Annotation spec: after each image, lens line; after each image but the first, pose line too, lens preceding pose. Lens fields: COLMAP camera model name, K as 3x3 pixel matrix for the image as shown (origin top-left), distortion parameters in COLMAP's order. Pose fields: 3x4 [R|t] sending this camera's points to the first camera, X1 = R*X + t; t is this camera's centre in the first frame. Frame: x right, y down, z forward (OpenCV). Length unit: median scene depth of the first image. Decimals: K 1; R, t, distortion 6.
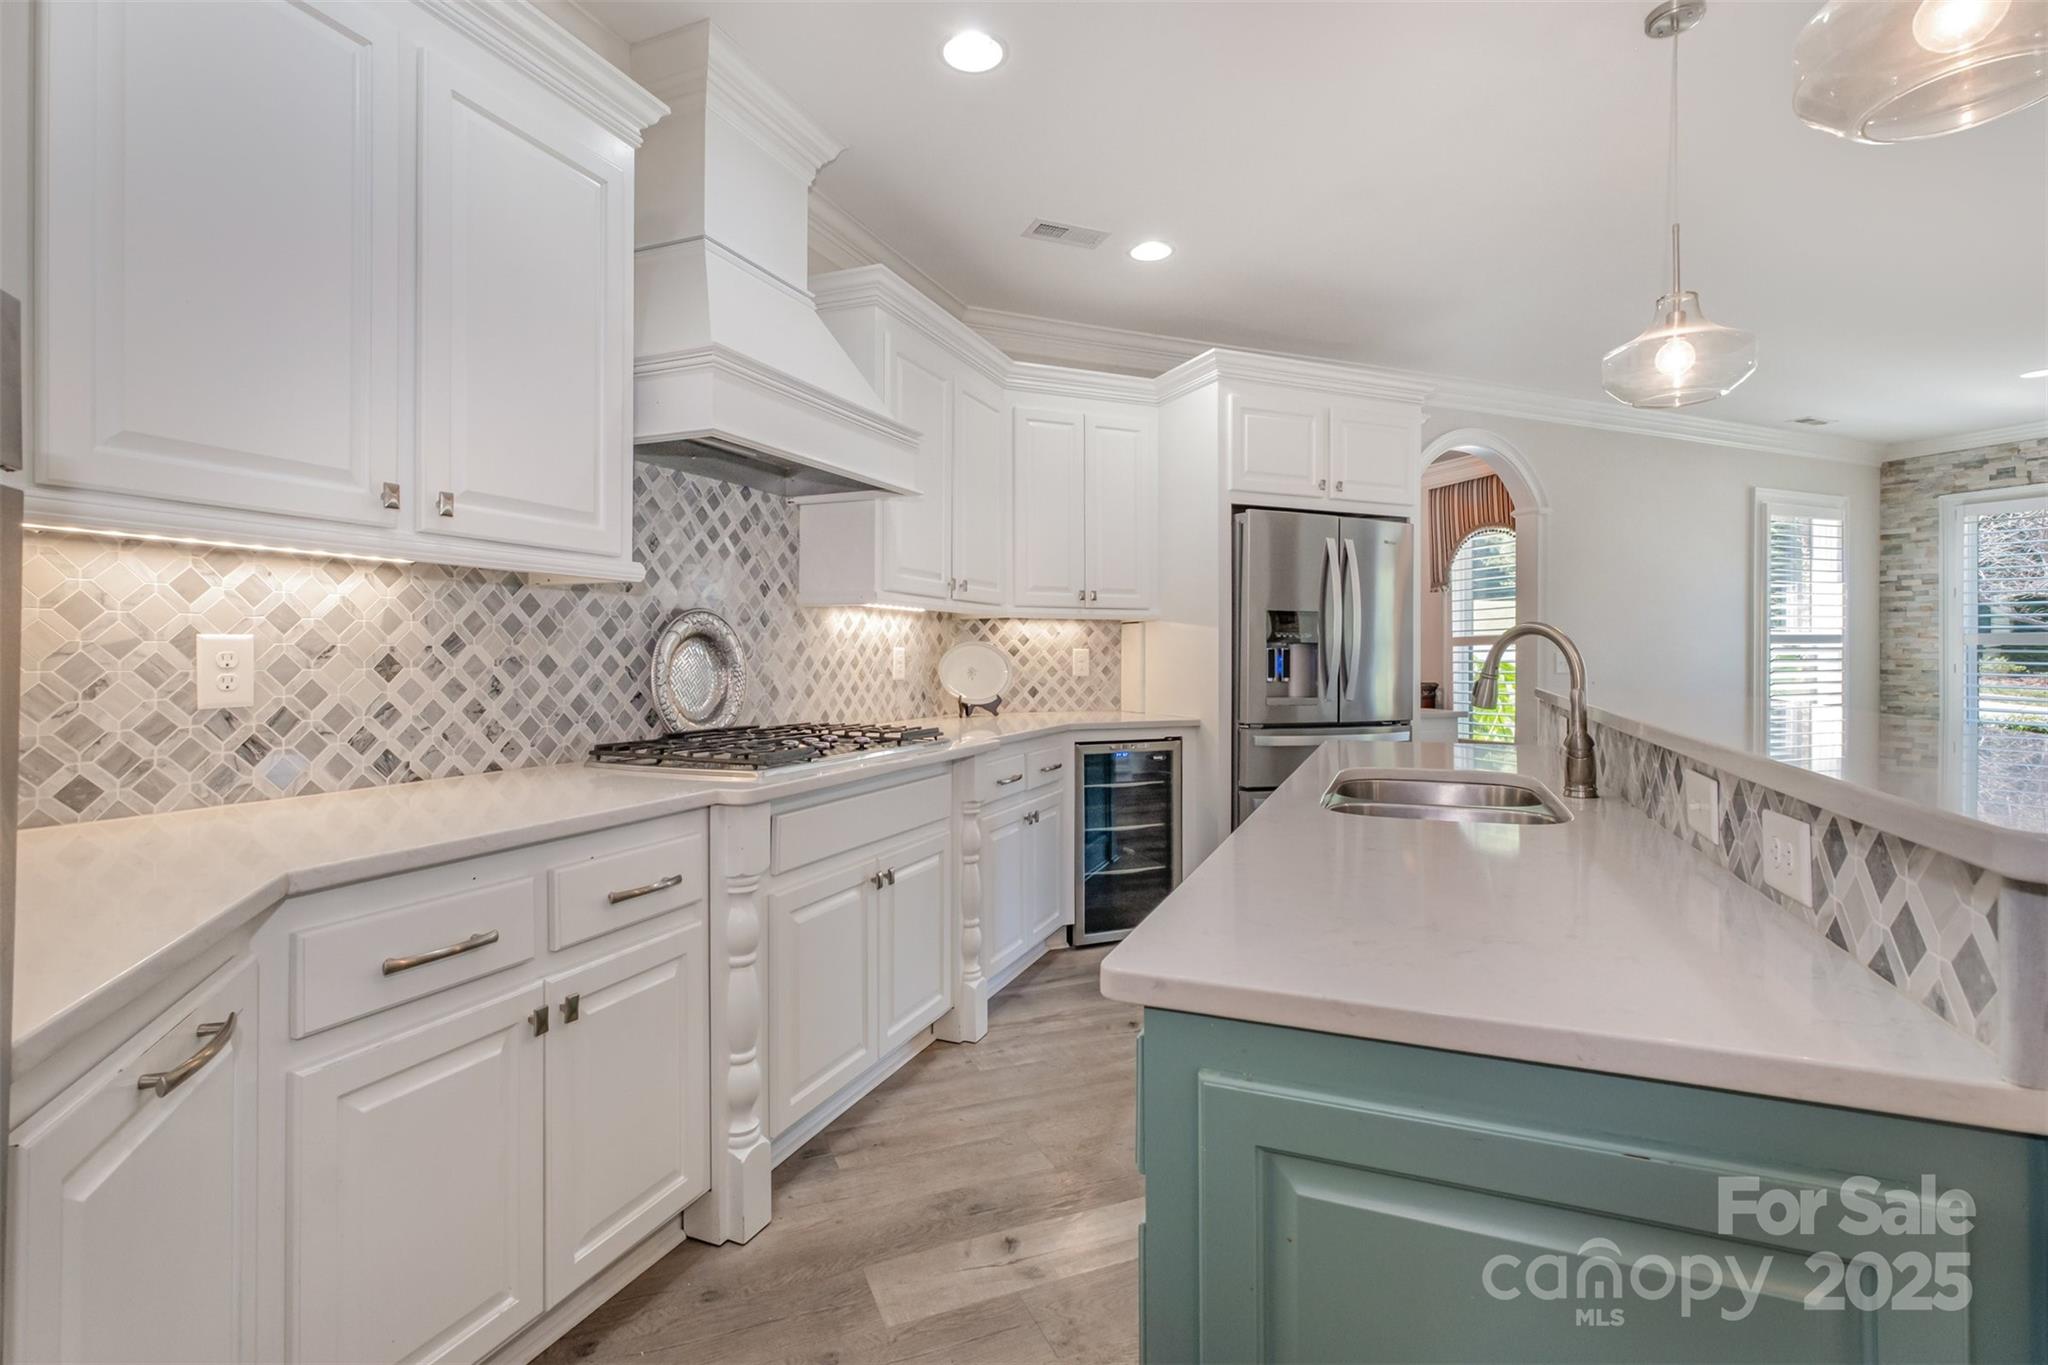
lens RADIAL K [[908.9, 0, 1030.4], [0, 908.9, 650.9], [0, 0, 1]] dist [-0.003679, 0.000135]
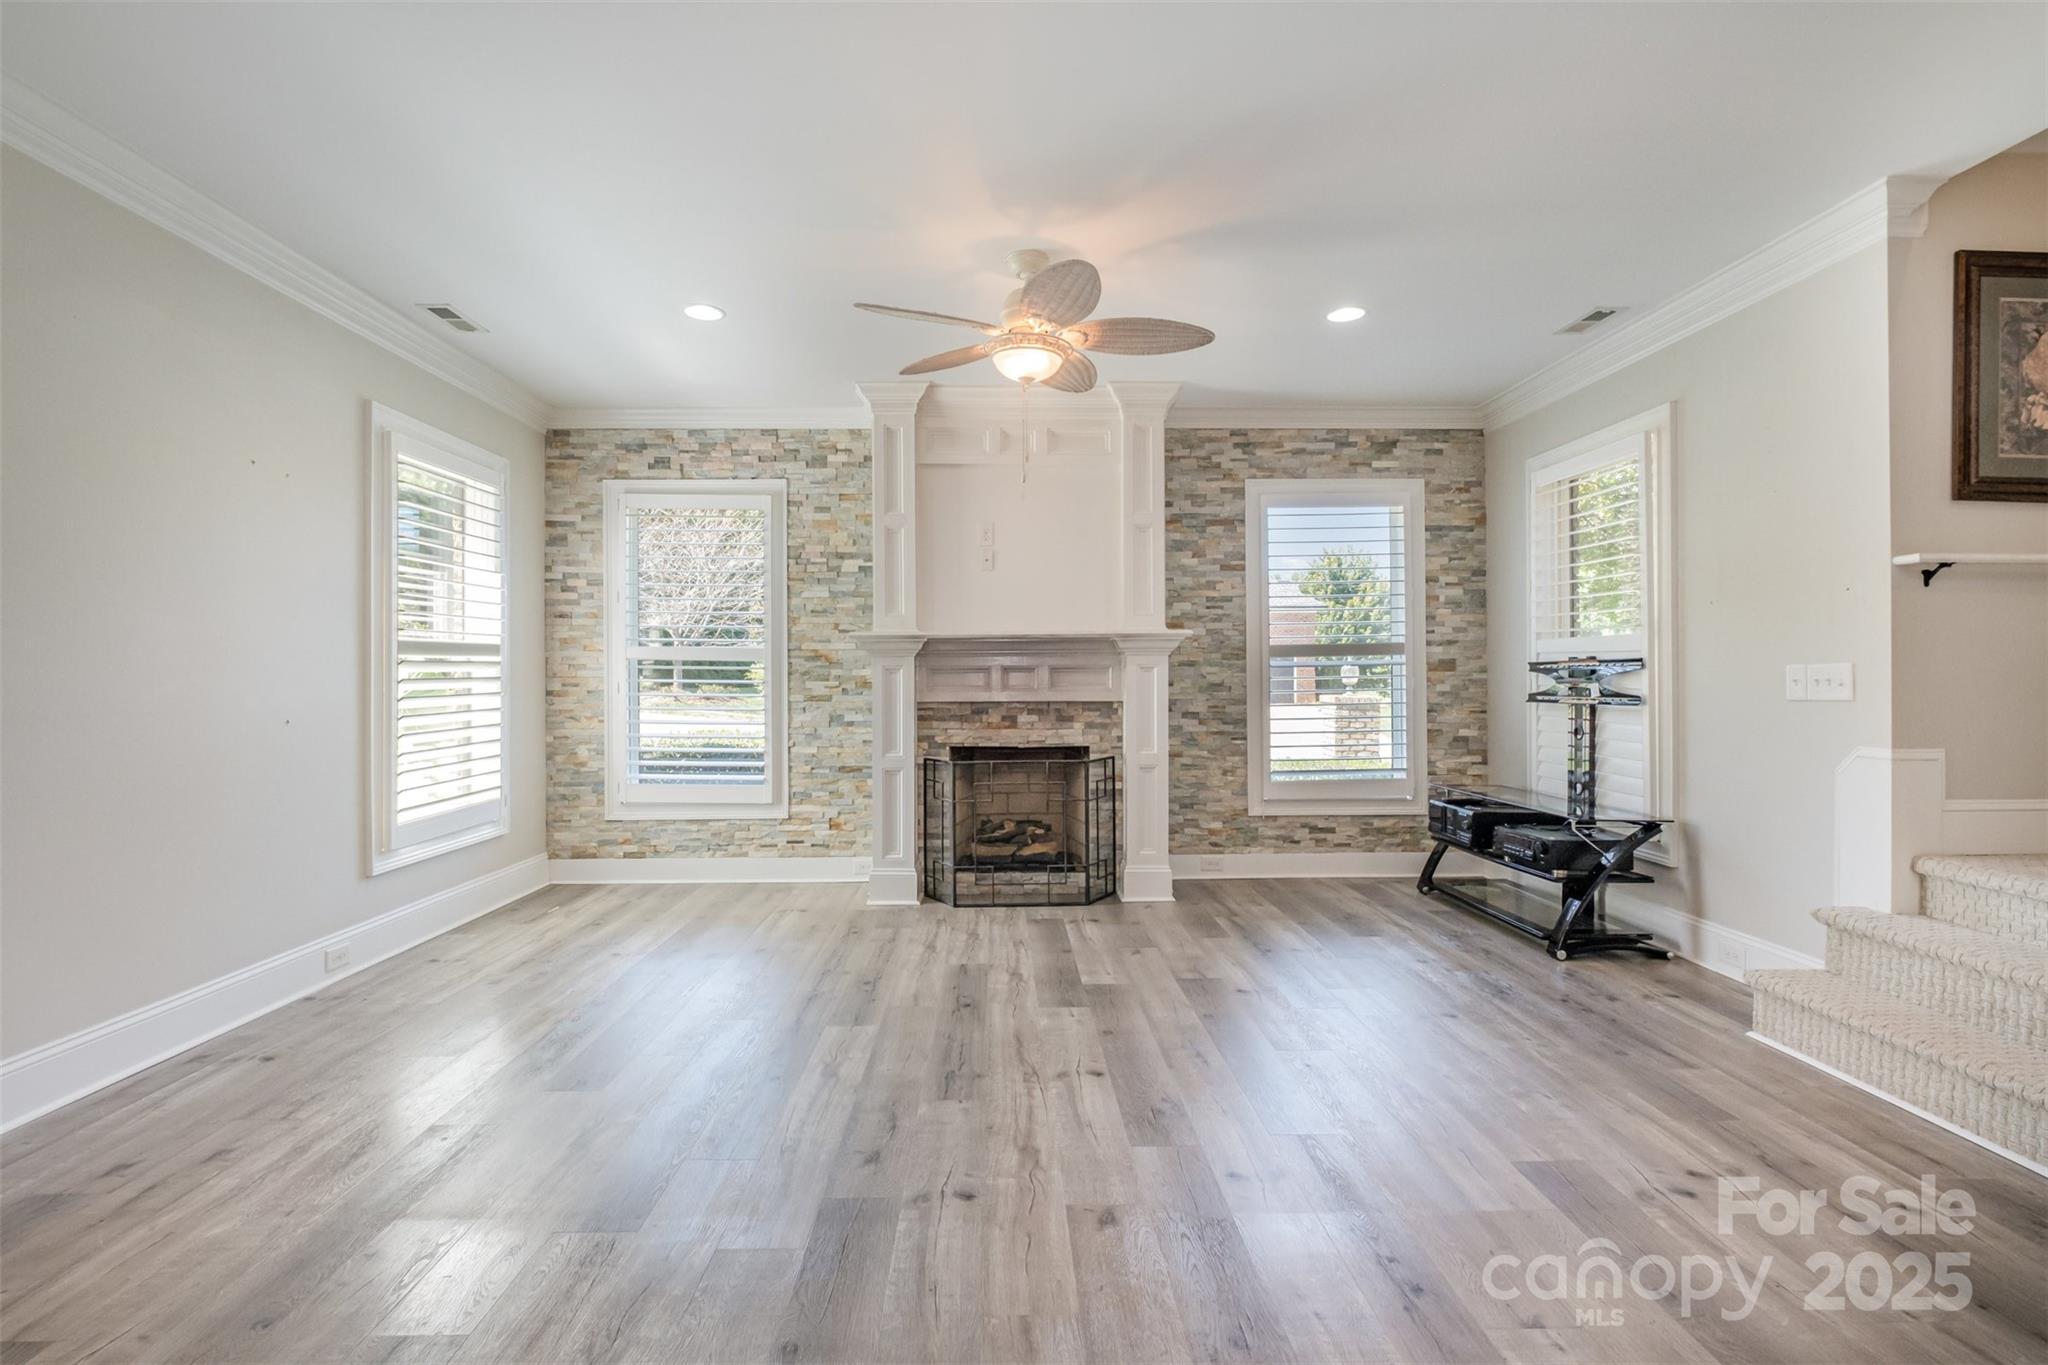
lens RADIAL K [[908.9, 0, 1009.2], [0, 908.9, 677.3], [0, 0, 1]] dist [-0.003679, 0.000135]
pose [[0.358617, -0.008053, 0.933450, 0.372719], [0.002087, 0.999967, 0.007825, 0.004048], [-0.933483, -0.000858, 0.358622, 0.367616]]
